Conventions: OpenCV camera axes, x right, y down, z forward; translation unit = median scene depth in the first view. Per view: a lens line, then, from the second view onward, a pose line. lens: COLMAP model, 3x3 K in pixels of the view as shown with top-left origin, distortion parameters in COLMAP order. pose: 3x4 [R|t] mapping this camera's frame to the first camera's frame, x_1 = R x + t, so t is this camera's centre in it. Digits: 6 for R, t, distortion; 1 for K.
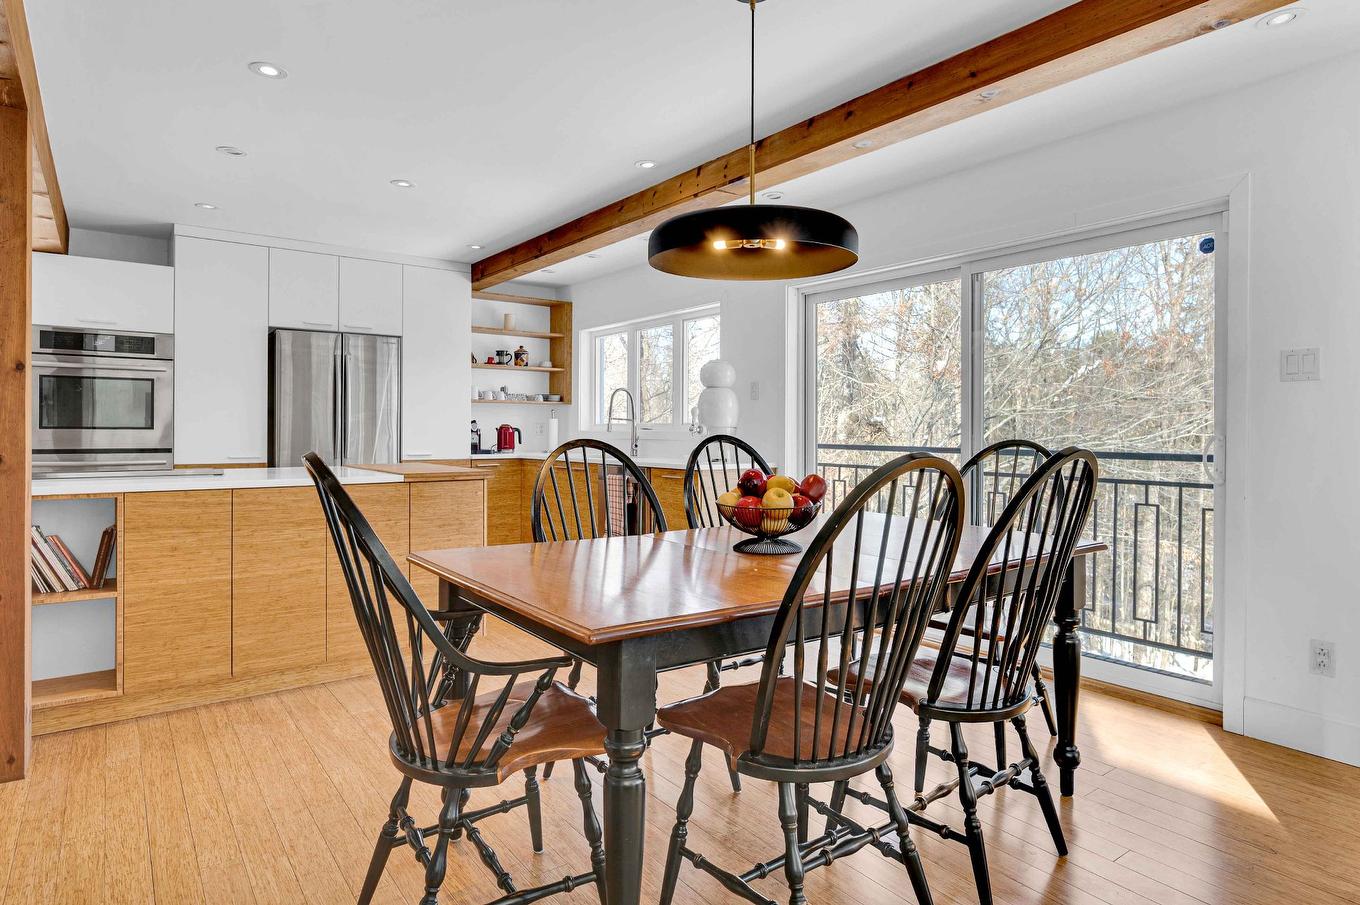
lens RADIAL K [[795.4, 0, 678.4], [0, 795.4, 437.8], [0, 0, 1]] dist [-0.011326, 0.001001]
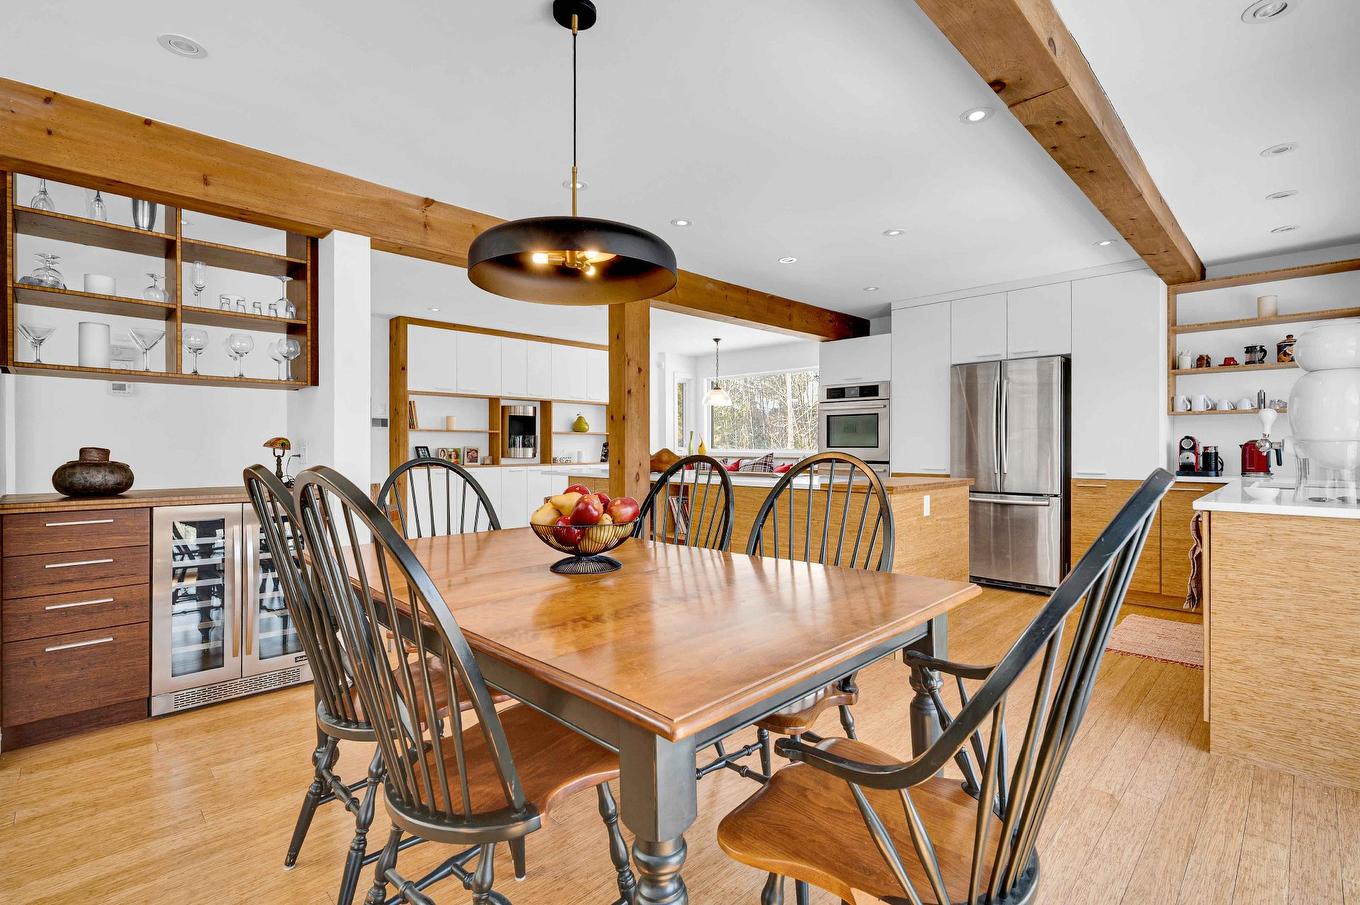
lens RADIAL K [[616.7, 0, 676.4], [0, 616.7, 447.2], [0, 0, 1]] dist [0.001853, 0.000014]
pose [[0.155207, -0.001407, -0.987881, 0.358683], [-0.004279, 0.999989, -0.002097, -0.007236], [0.987873, 0.004552, 0.155199, 0.412454]]
